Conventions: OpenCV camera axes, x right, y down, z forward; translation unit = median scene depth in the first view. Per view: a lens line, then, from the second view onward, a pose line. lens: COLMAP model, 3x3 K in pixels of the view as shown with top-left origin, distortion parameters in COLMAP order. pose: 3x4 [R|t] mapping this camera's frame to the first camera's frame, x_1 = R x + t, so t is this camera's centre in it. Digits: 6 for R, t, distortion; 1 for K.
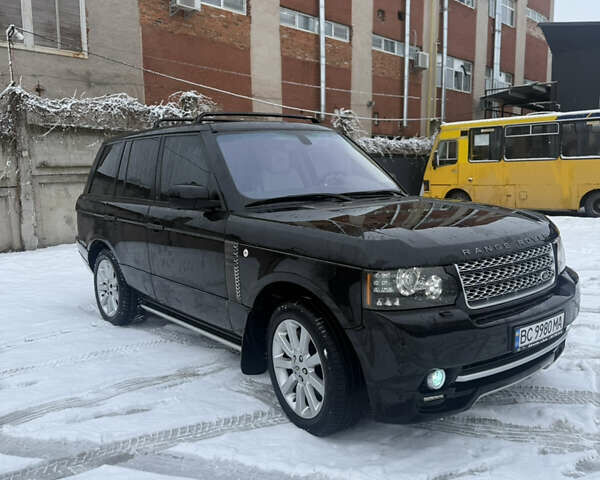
lens RADIAL K [[559.1, 0, 296.7], [0, 559.1, 237.9], [0, 0, 1]] dist [0.130414, -0.266181]
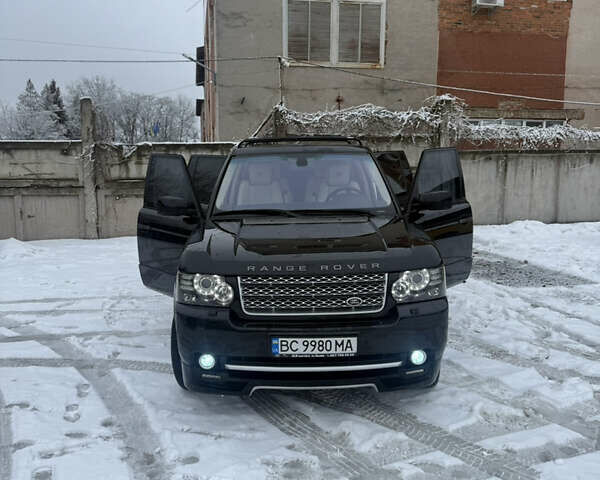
lens RADIAL K [[560.4, 0, 286.2], [0, 560.4, 243.8], [0, 0, 1]] dist [0.042455, -0.112903]
pose [[0.778976, 0.101189, -0.618836, 0.205509], [-0.083976, 0.994838, 0.056964, -0.019322], [0.621406, 0.007594, 0.783452, 0.016563]]
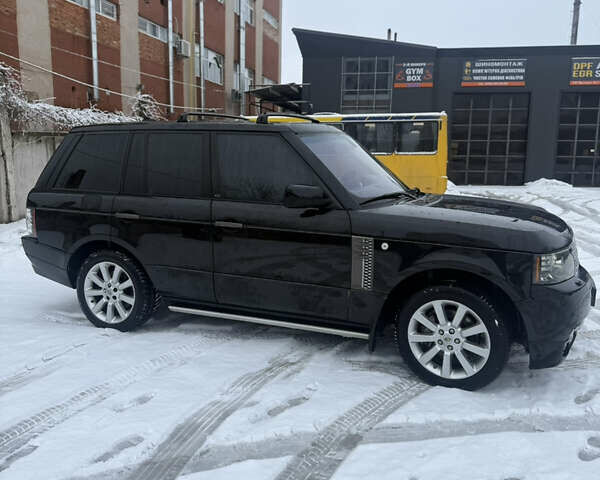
lens RADIAL K [[559.1, 0, 296.7], [0, 559.1, 237.9], [0, 0, 1]] dist [0.130414, -0.266181]
pose [[0.878727, -0.042094, 0.475465, -0.172331], [0.029560, 0.998991, 0.033813, -0.007429], [-0.476409, -0.015658, 0.879084, 0.018572]]
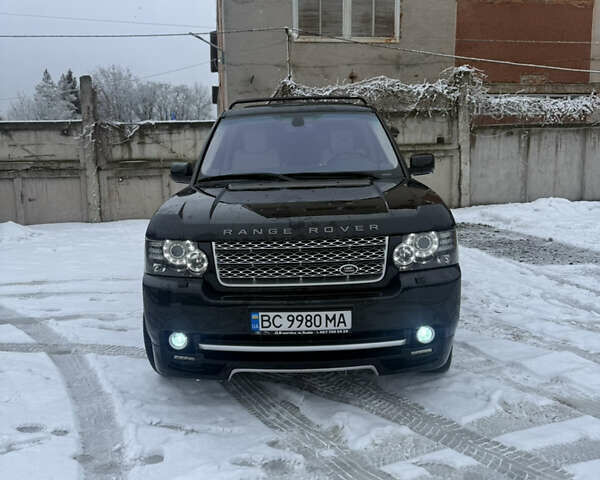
lens RADIAL K [[559.1, 0, 296.7], [0, 559.1, 237.9], [0, 0, 1]] dist [0.130414, -0.266181]
pose [[0.770079, 0.099138, -0.630198, 0.195657], [-0.072775, 0.995054, 0.067606, -0.008065], [0.633784, -0.006200, 0.773485, 0.050856]]
